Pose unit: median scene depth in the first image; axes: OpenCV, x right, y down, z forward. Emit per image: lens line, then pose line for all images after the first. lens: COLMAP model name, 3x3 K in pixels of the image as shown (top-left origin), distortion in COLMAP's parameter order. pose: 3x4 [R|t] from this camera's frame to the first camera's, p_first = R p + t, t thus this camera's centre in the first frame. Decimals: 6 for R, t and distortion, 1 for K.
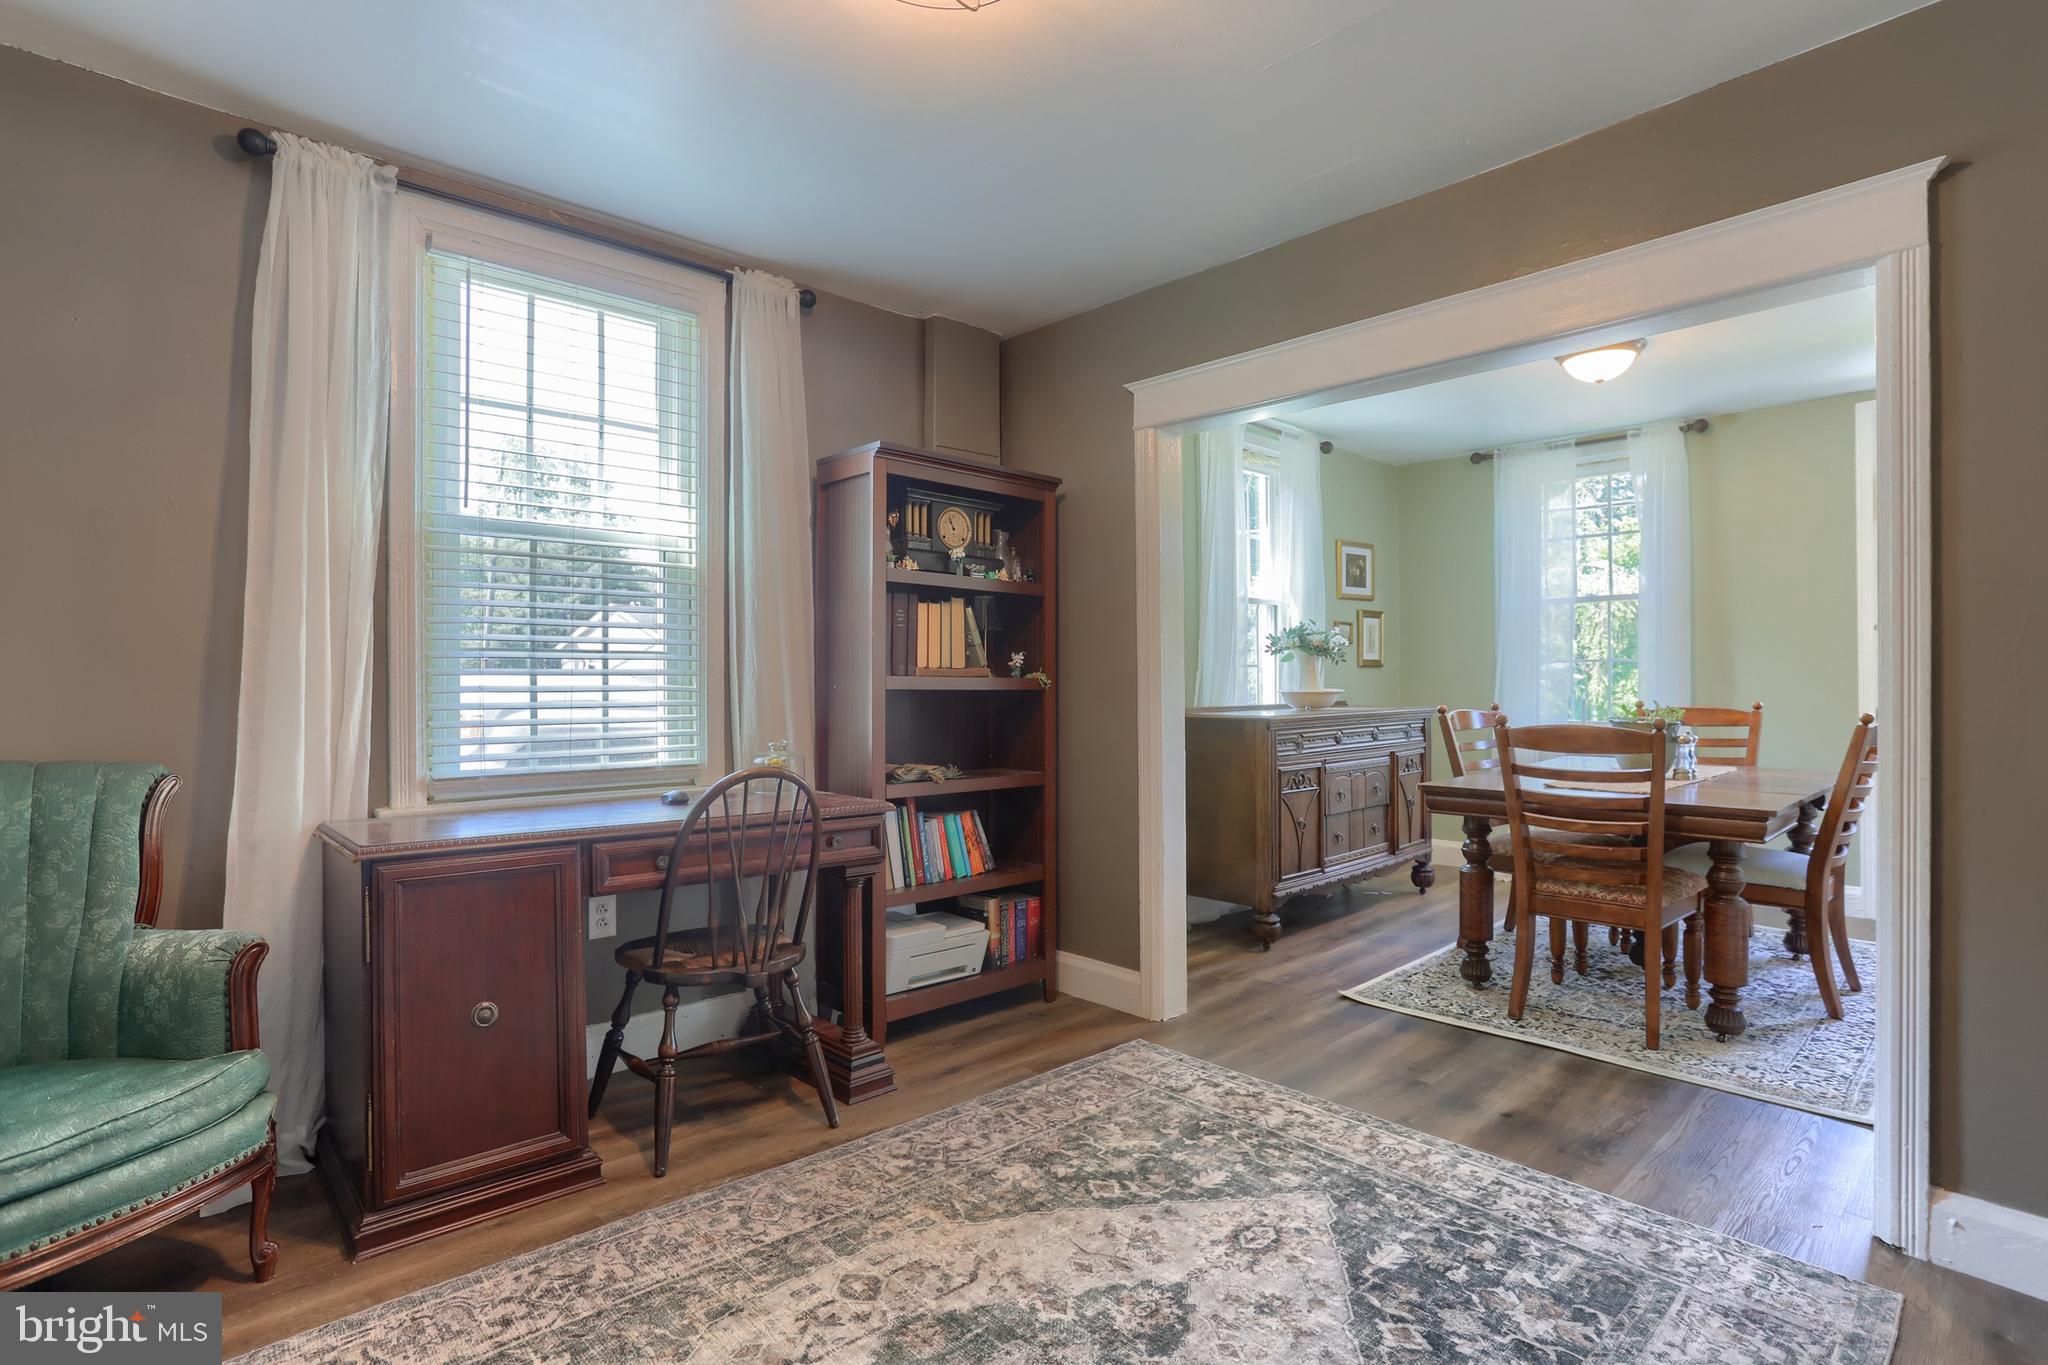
lens RADIAL K [[1016.5, 0, 1016.7], [0, 1016.5, 679.3], [0, 0, 1]] dist [-0.077237, 0.044347]
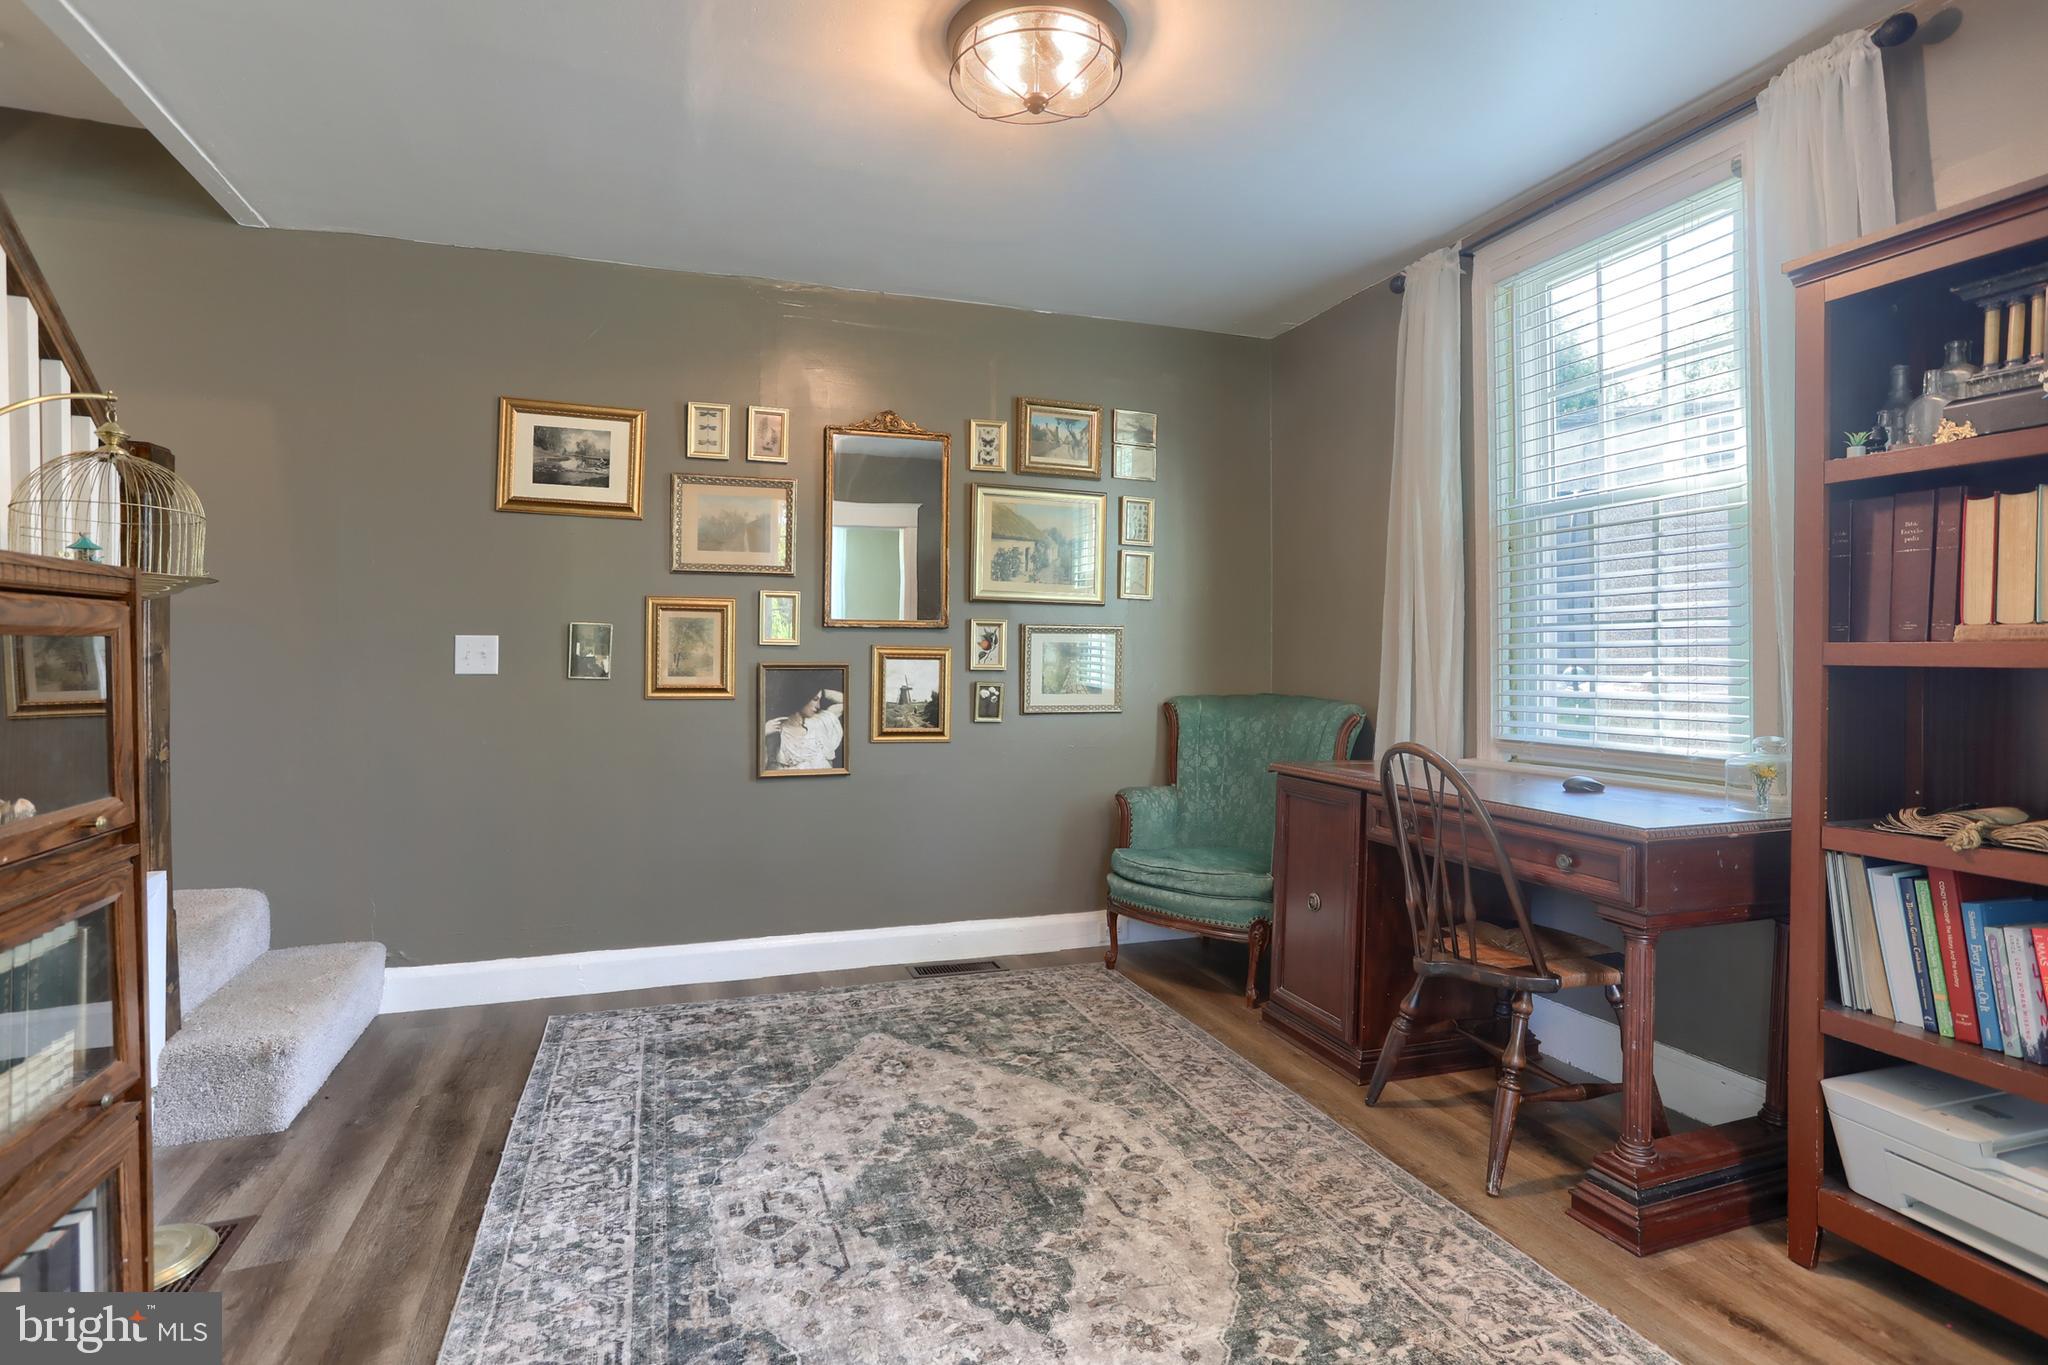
lens RADIAL K [[1021.6, 0, 1017.8], [0, 1021.6, 668.3], [0, 0, 1]] dist [-0.058638, 0.030280]
pose [[-0.399803, 0.006036, -0.916581, 0.562378], [0.000554, 0.999980, 0.006343, 0.007579], [0.916601, 0.002028, -0.399798, 0.755489]]
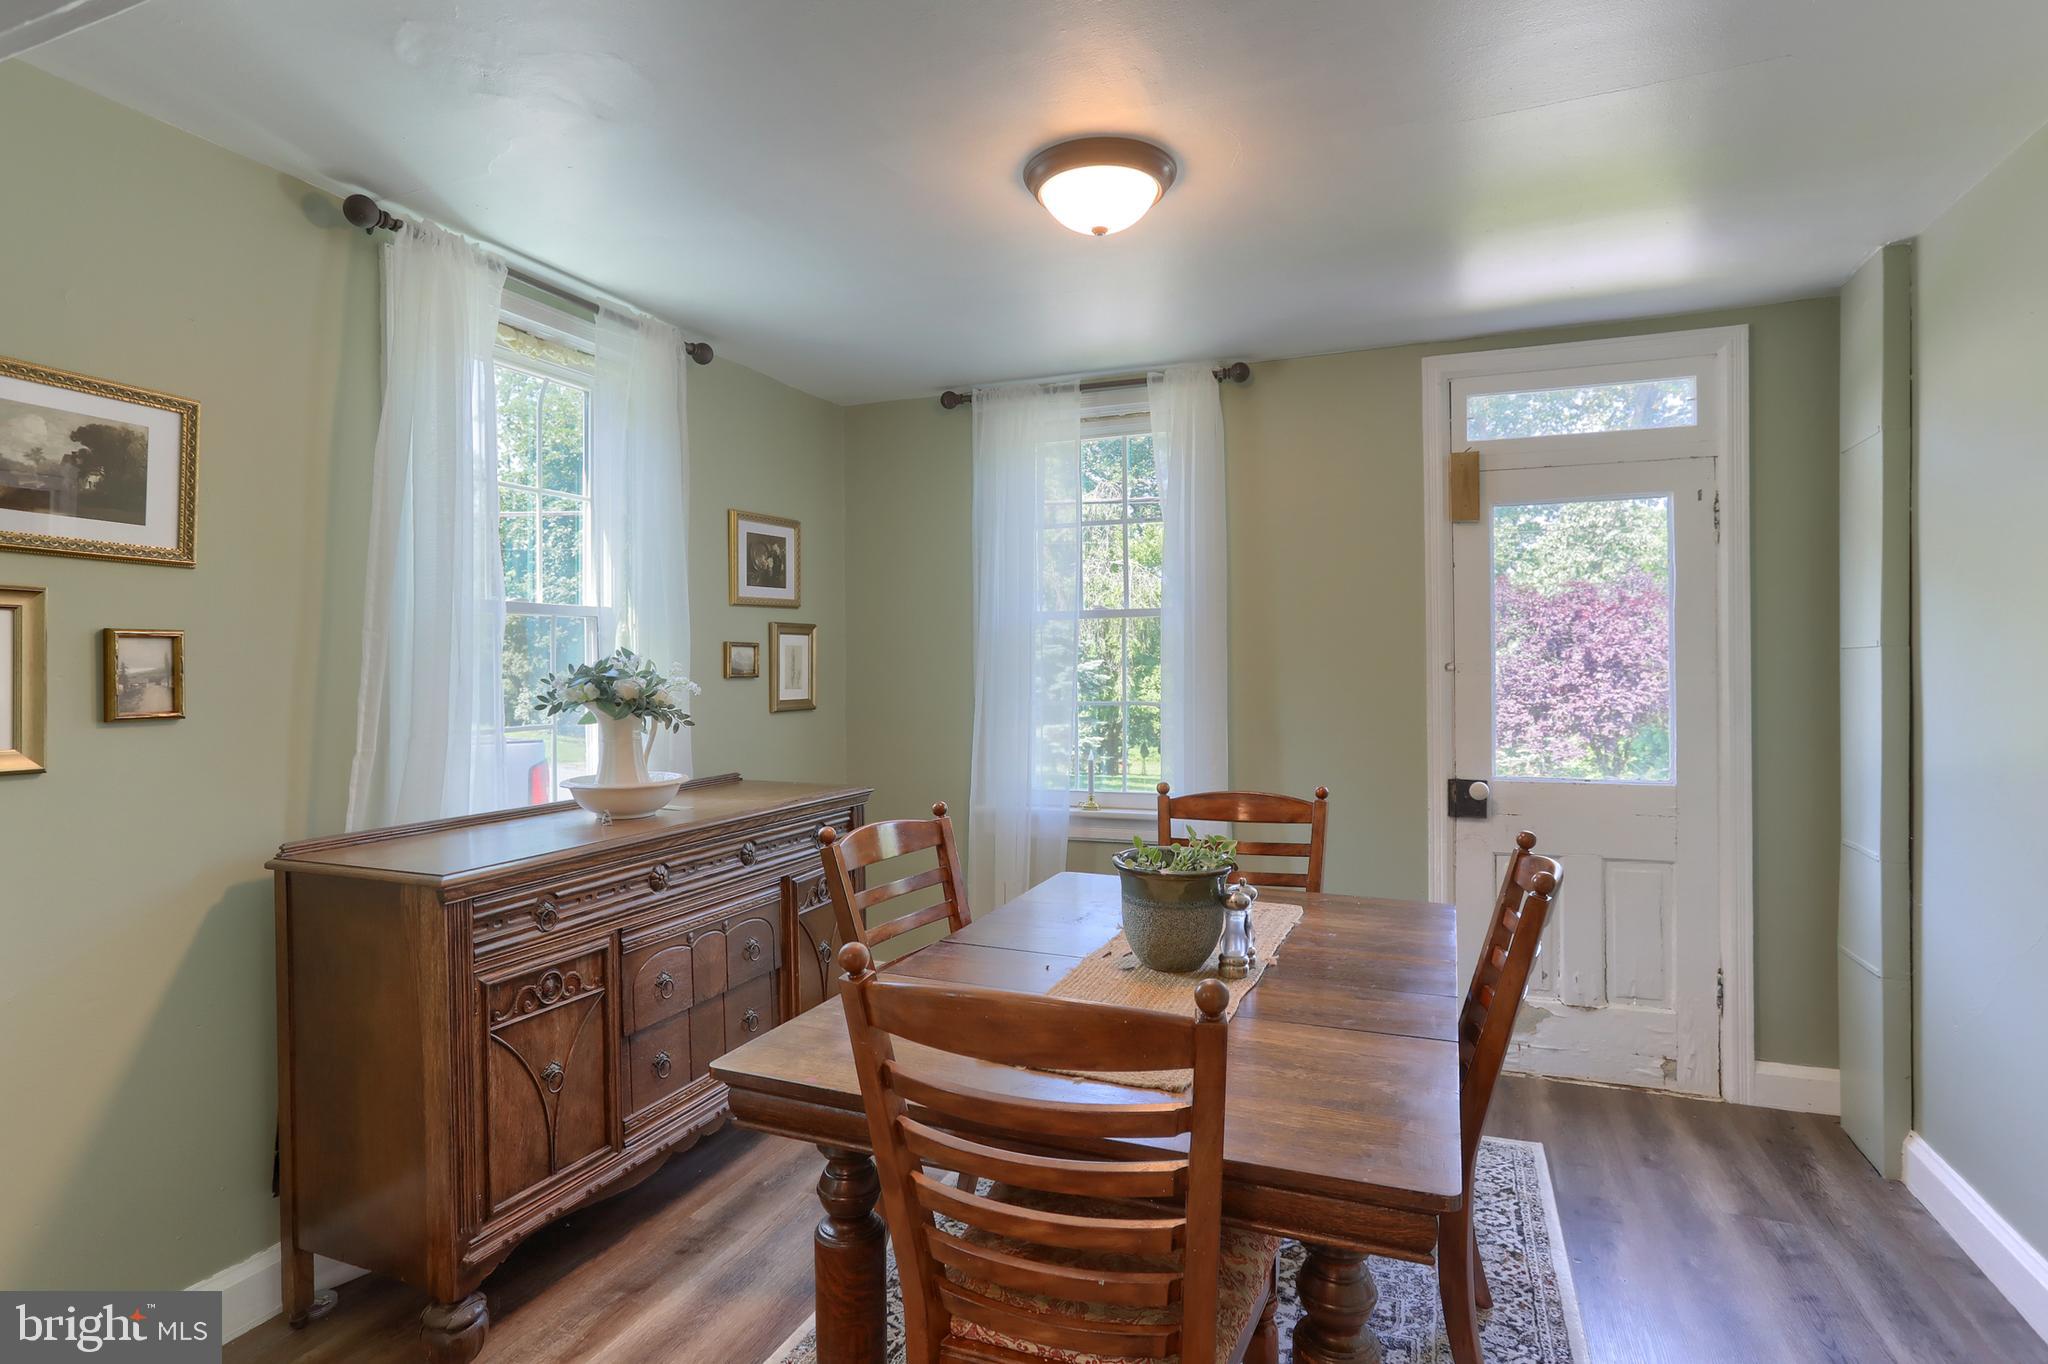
lens RADIAL K [[1044.1, 0, 1036.6], [0, 1044.1, 654.5], [0, 0, 1]] dist [-0.053473, 0.032889]
pose [[0.904000, 0.003619, 0.427516, 0.378493], [0.000706, 0.999950, -0.009956, -0.075907], [-0.427531, 0.009302, 0.903953, 0.605544]]
